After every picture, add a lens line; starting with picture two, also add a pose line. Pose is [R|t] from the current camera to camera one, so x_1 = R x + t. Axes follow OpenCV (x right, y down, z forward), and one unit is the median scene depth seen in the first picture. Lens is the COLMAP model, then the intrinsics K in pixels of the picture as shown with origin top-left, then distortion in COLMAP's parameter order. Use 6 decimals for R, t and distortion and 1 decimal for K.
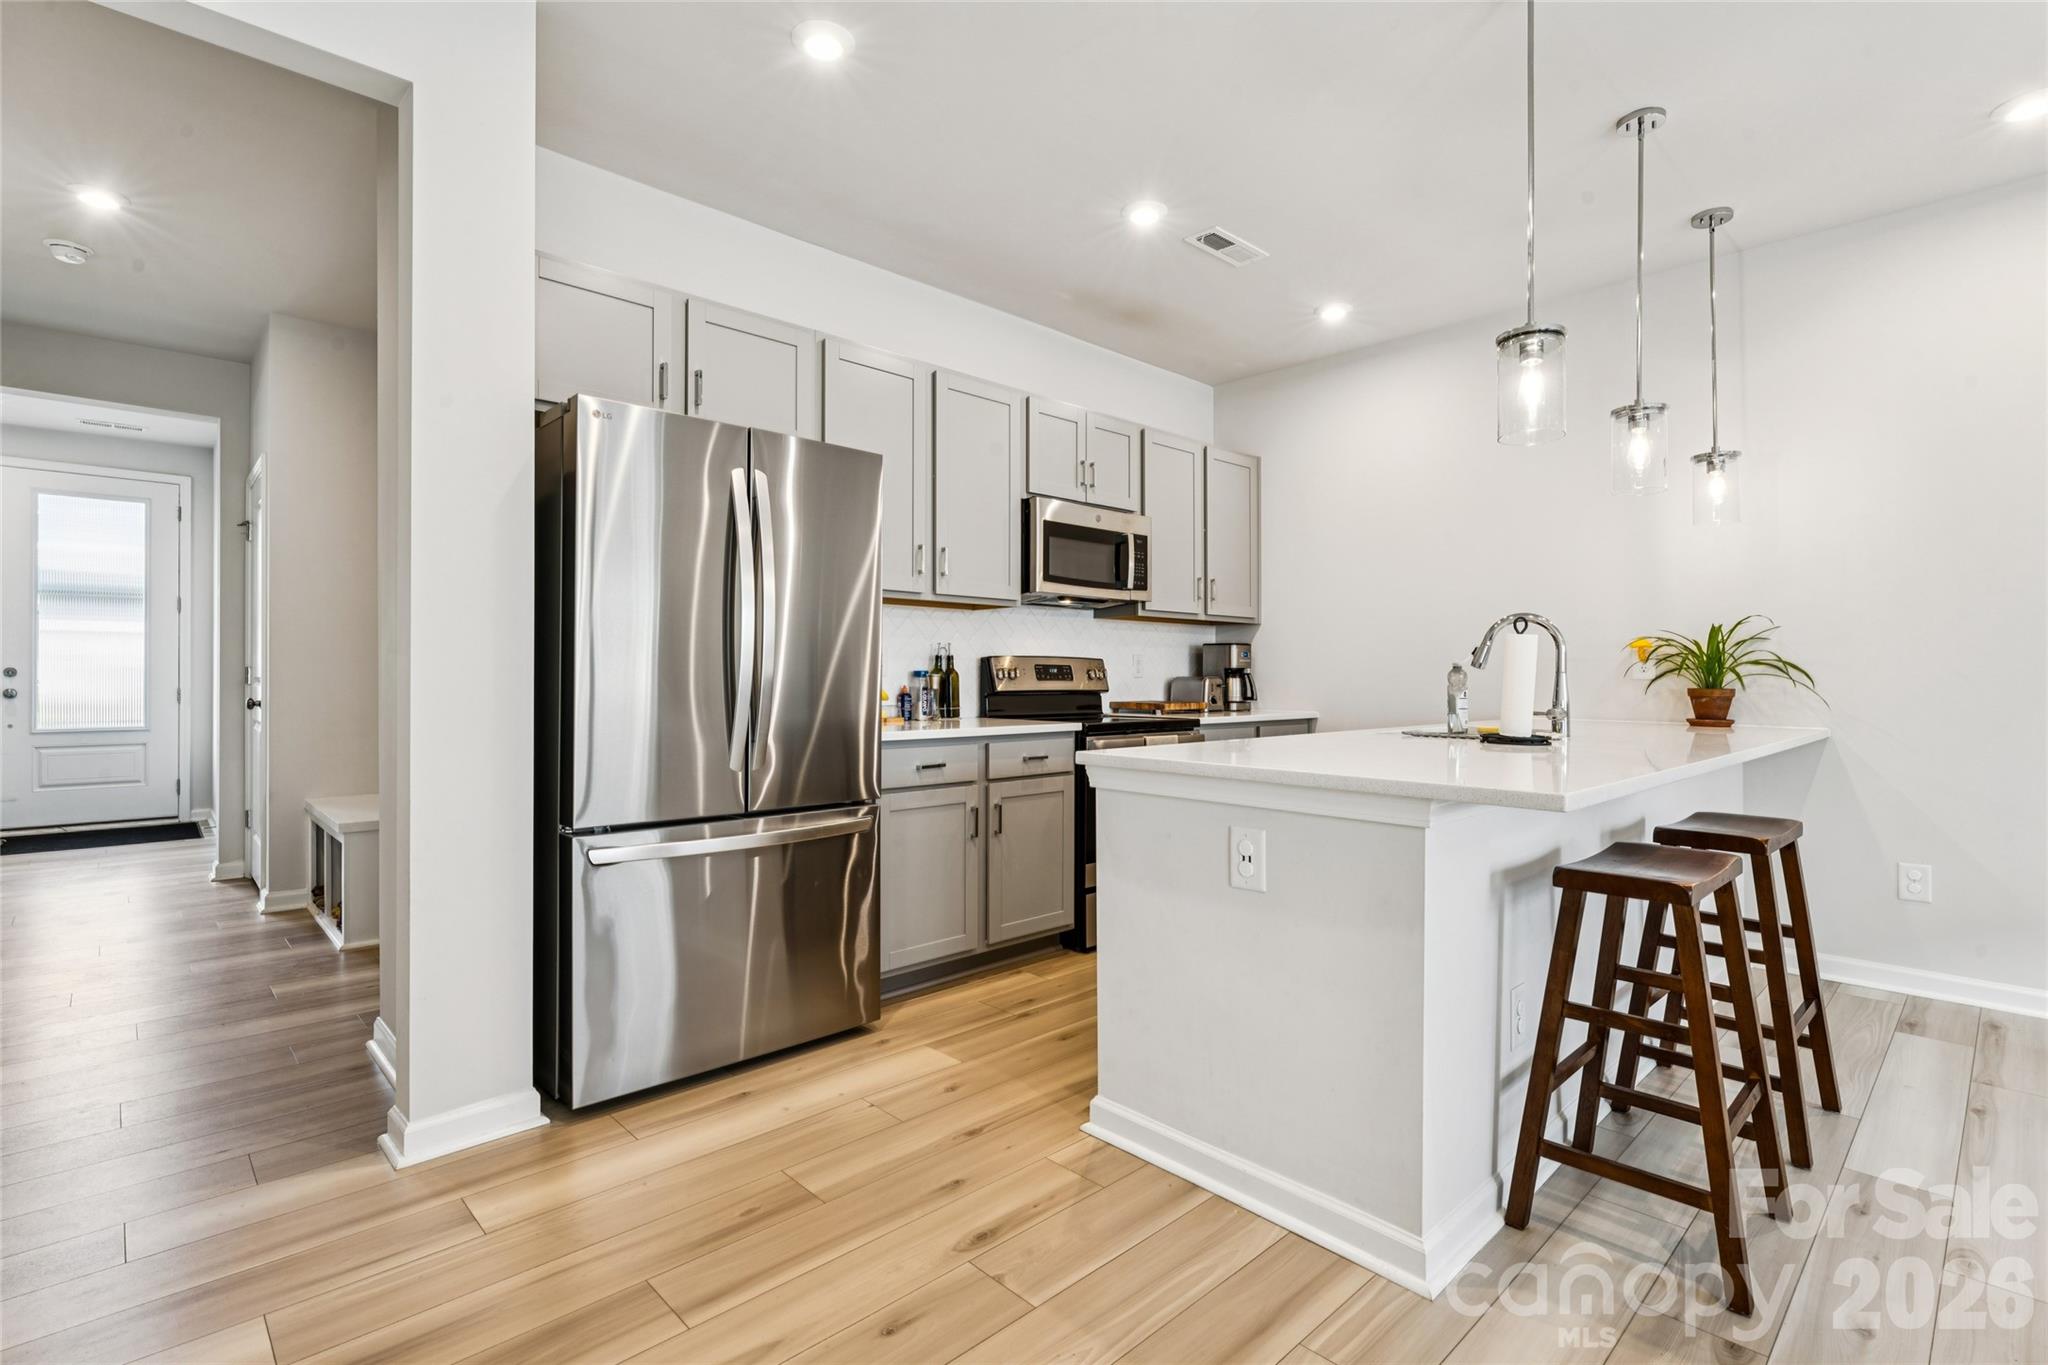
lens RADIAL K [[941.9, 0, 1018.7], [0, 941.9, 678.6], [0, 0, 1]] dist [-0.001253, 0.001093]
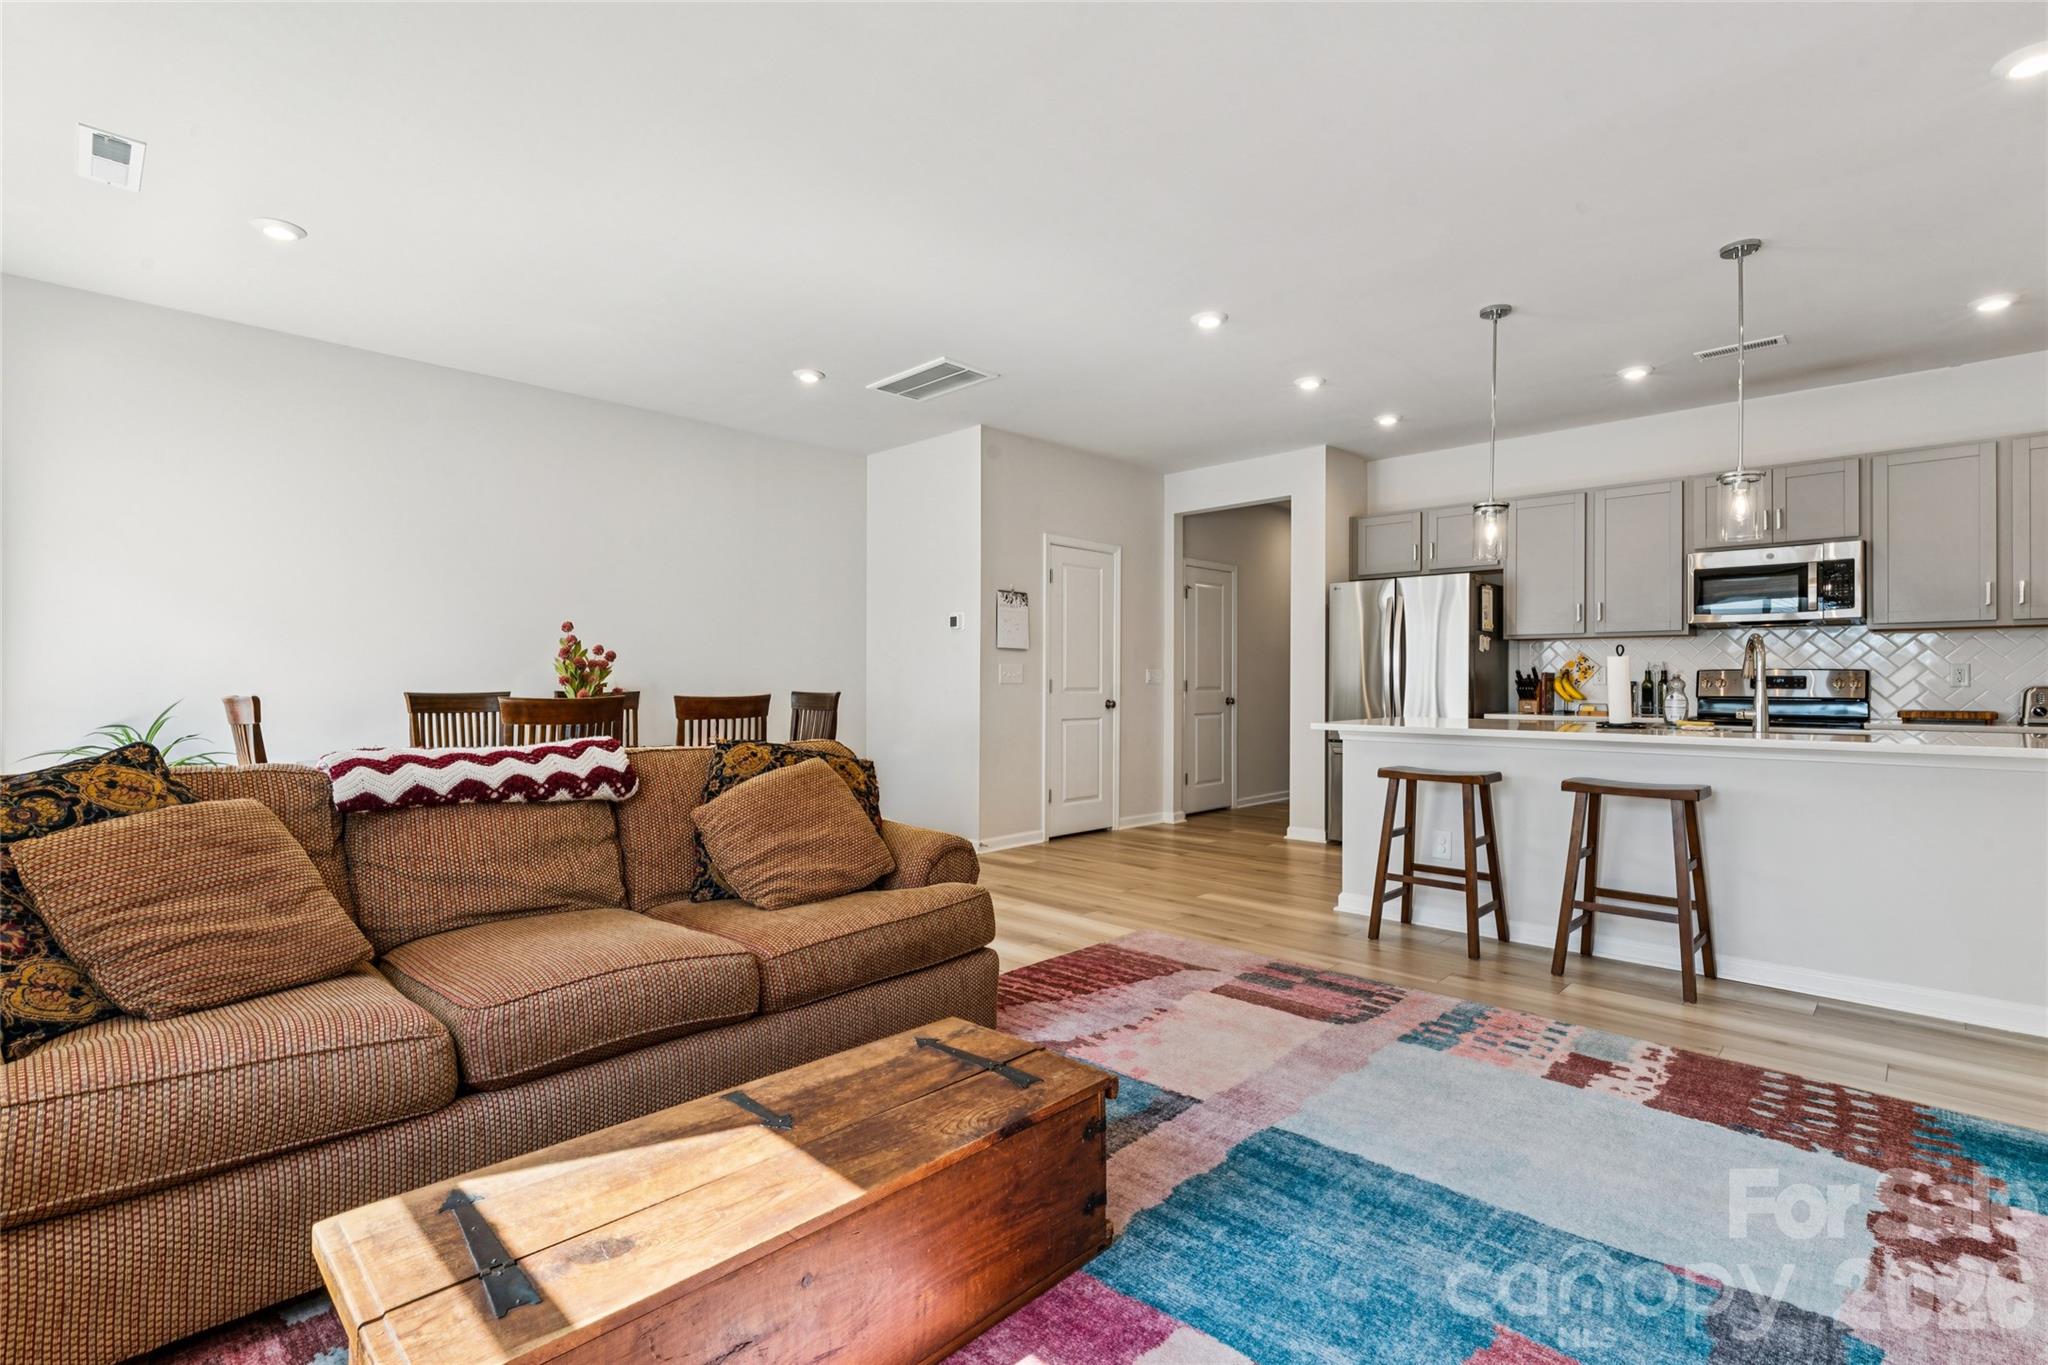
lens RADIAL K [[941.9, 0, 1025.3], [0, 941.9, 677.2], [0, 0, 1]] dist [-0.001253, 0.001093]
pose [[0.040729, -0.008573, -0.999133, 1.233160], [-0.005937, 0.999943, -0.008822, 0.003235], [0.999153, 0.006291, 0.040676, -0.012453]]
